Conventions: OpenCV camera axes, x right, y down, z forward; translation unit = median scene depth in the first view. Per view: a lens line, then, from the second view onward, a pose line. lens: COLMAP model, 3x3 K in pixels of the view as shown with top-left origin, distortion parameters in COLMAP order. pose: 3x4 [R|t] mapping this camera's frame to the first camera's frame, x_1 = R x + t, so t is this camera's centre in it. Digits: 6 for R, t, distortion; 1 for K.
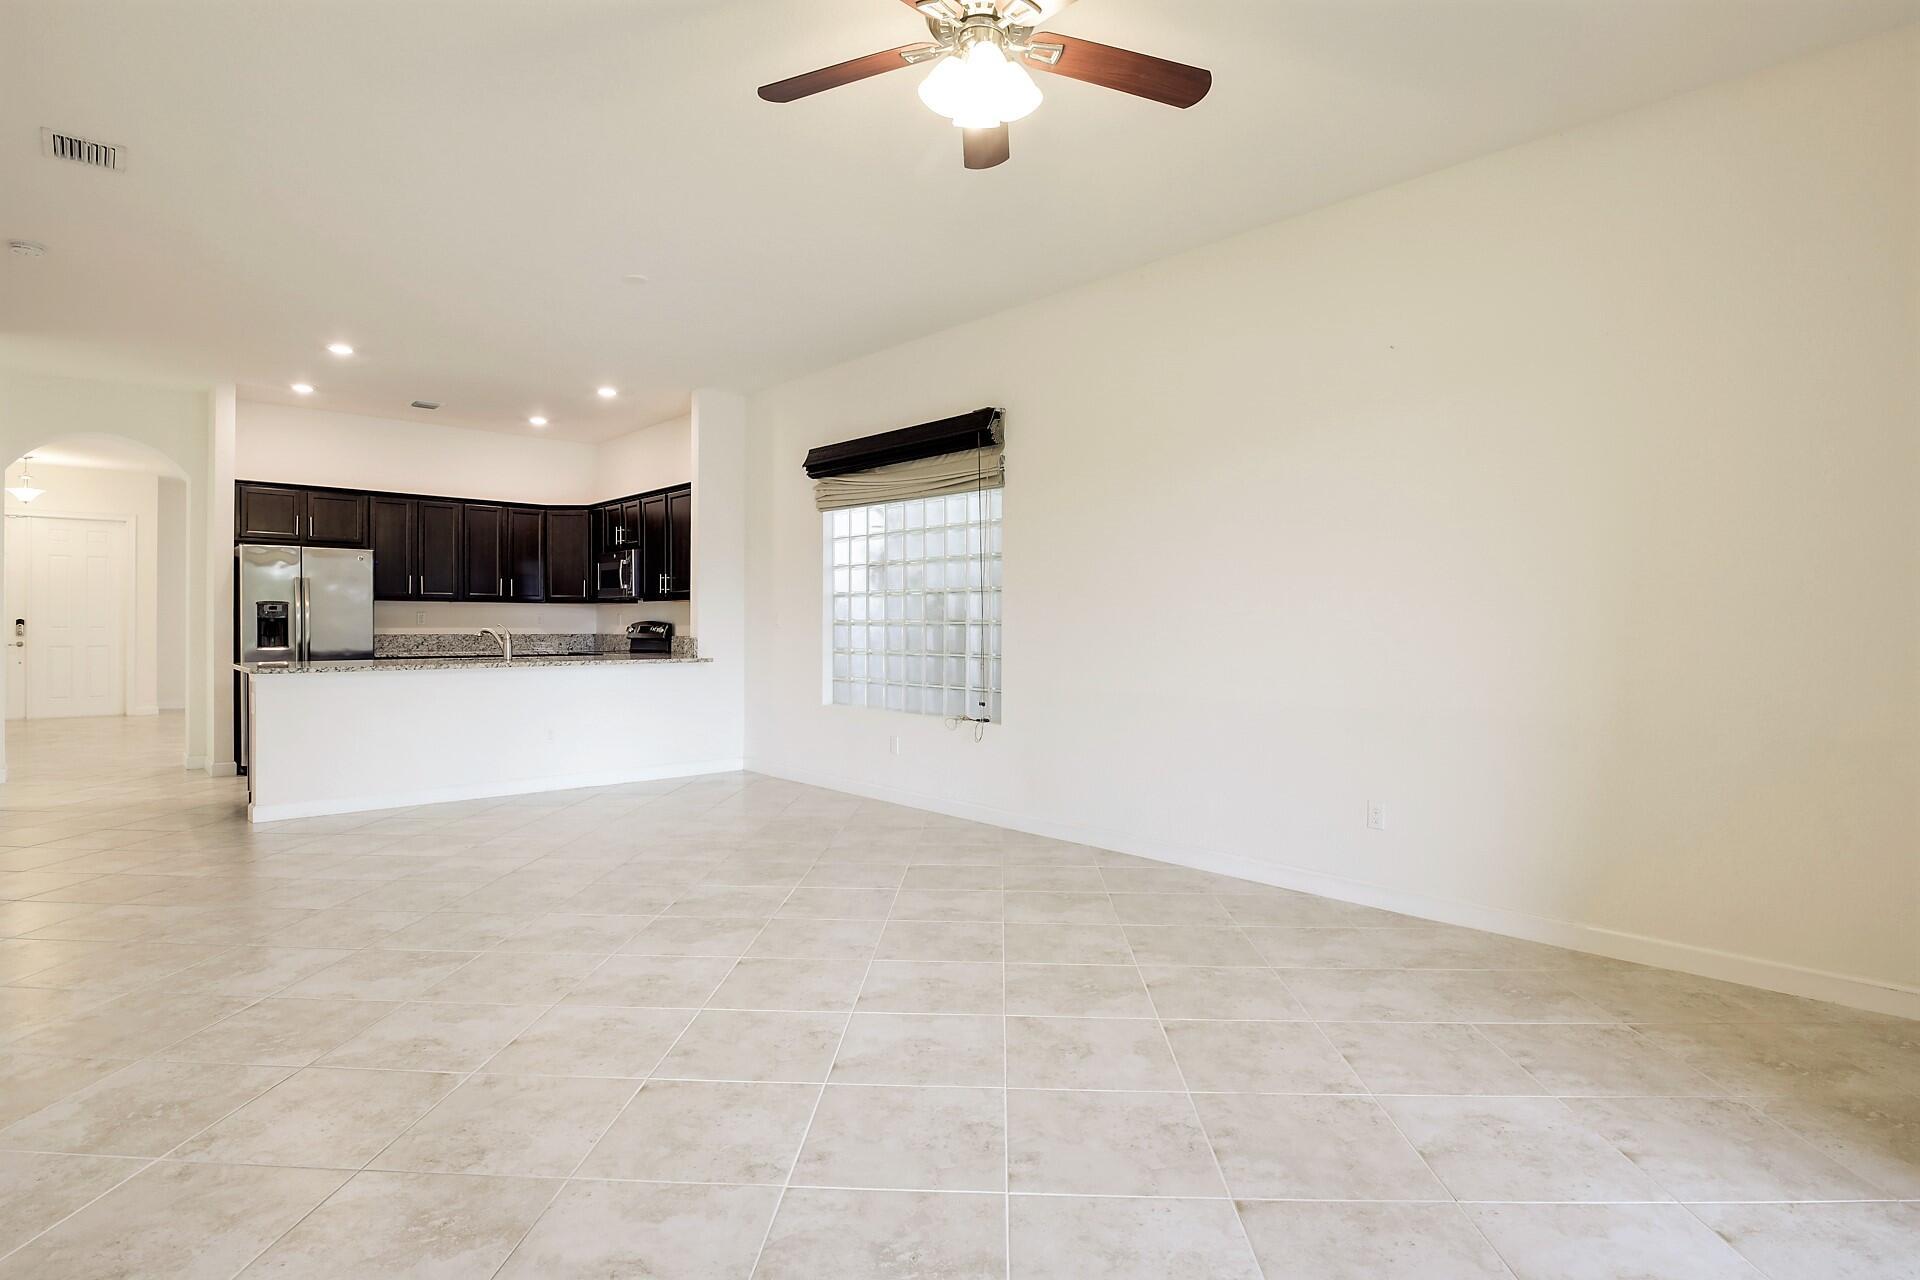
lens RADIAL K [[917.0, 0, 966.0], [0, 917.0, 634.3], [0, 0, 1]] dist [-0.036744, -0.002476]
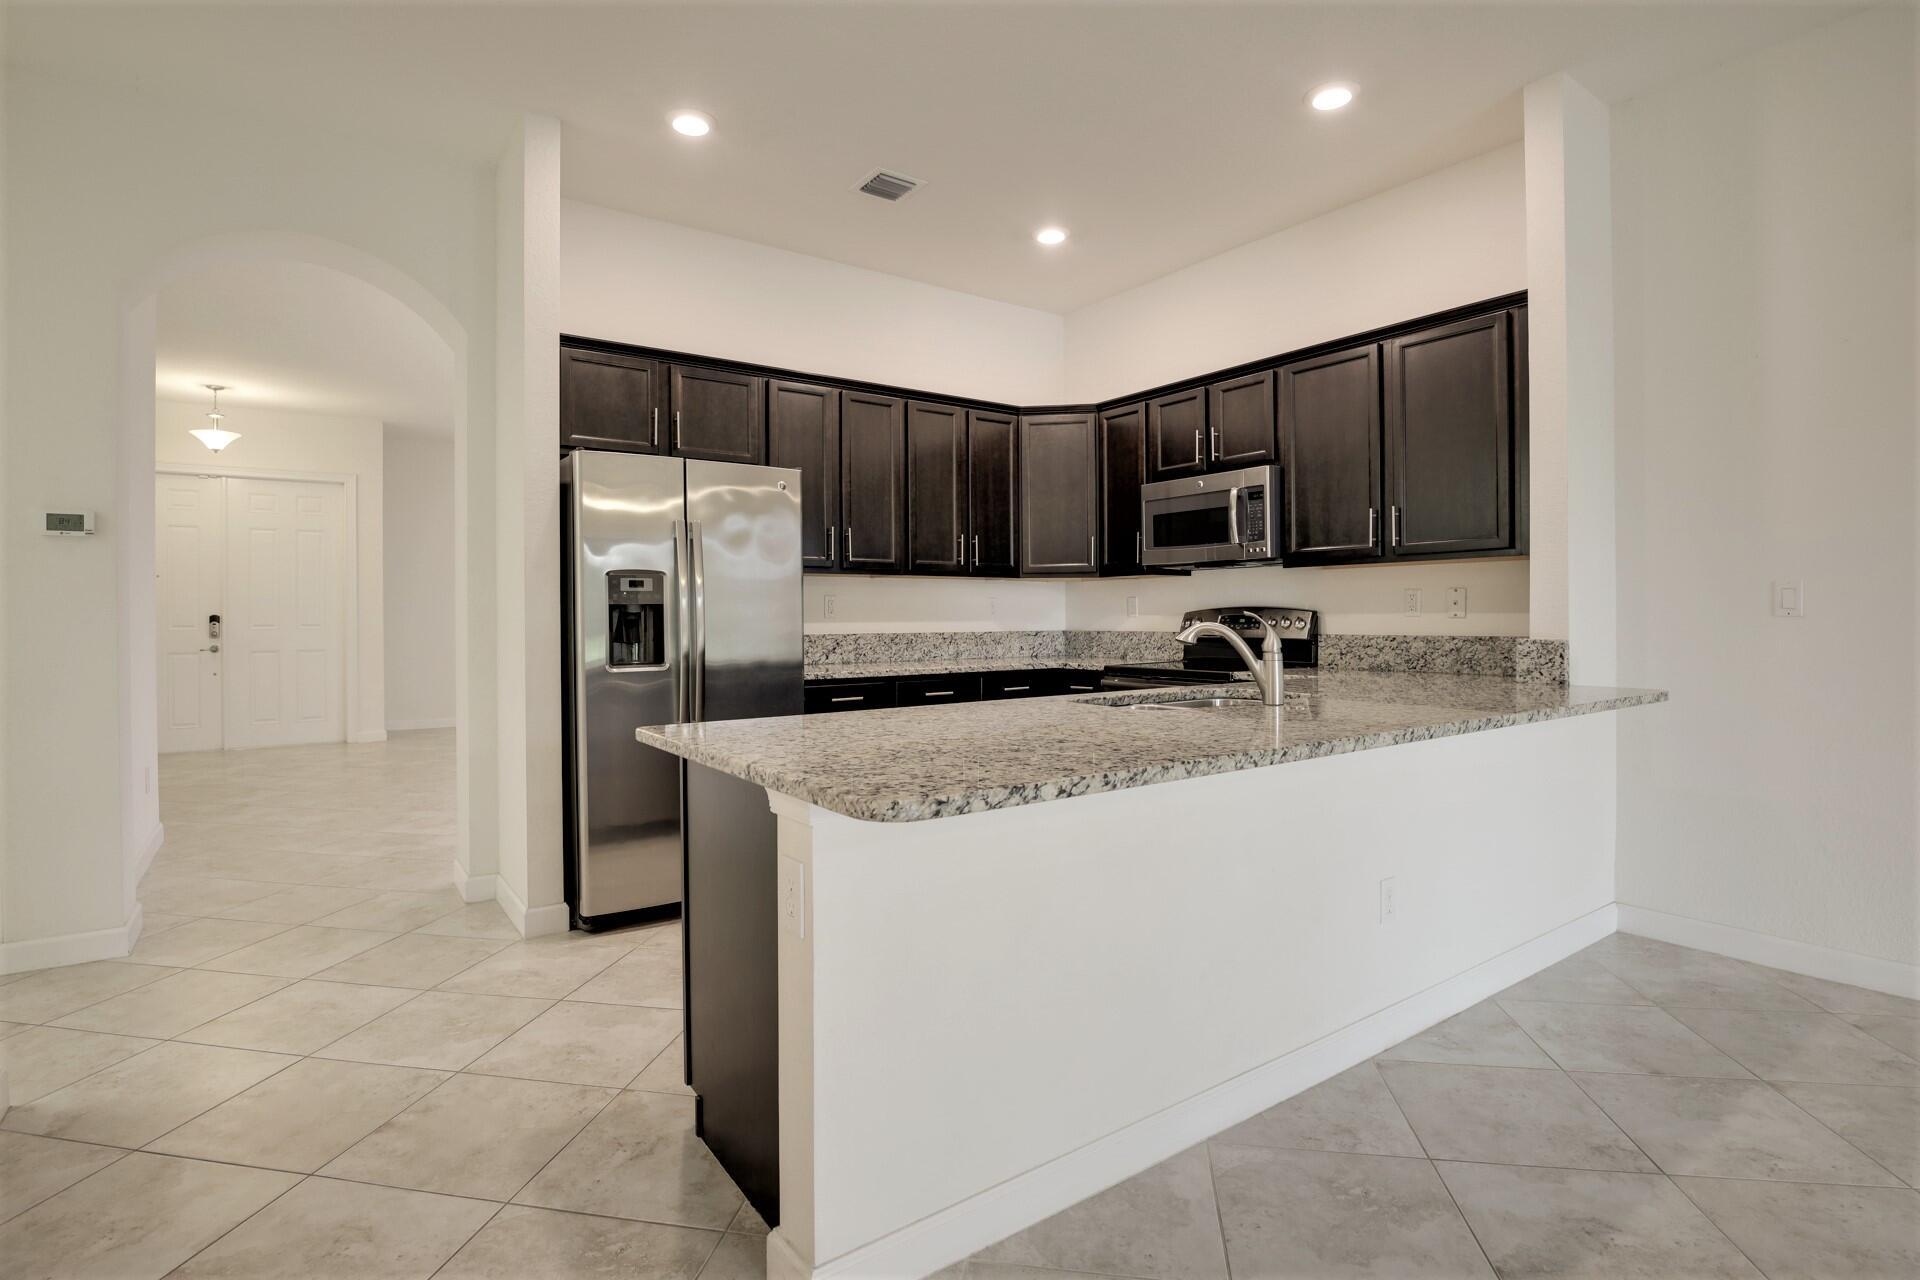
lens RADIAL K [[917.0, 0, 956.5], [0, 917.0, 629.4], [0, 0, 1]] dist [-0.036744, -0.002476]
pose [[0.987440, -0.006410, -0.157866, -0.490142], [0.007200, 0.999964, 0.004434, -0.005857], [0.157832, -0.005514, 0.987451, 0.505541]]
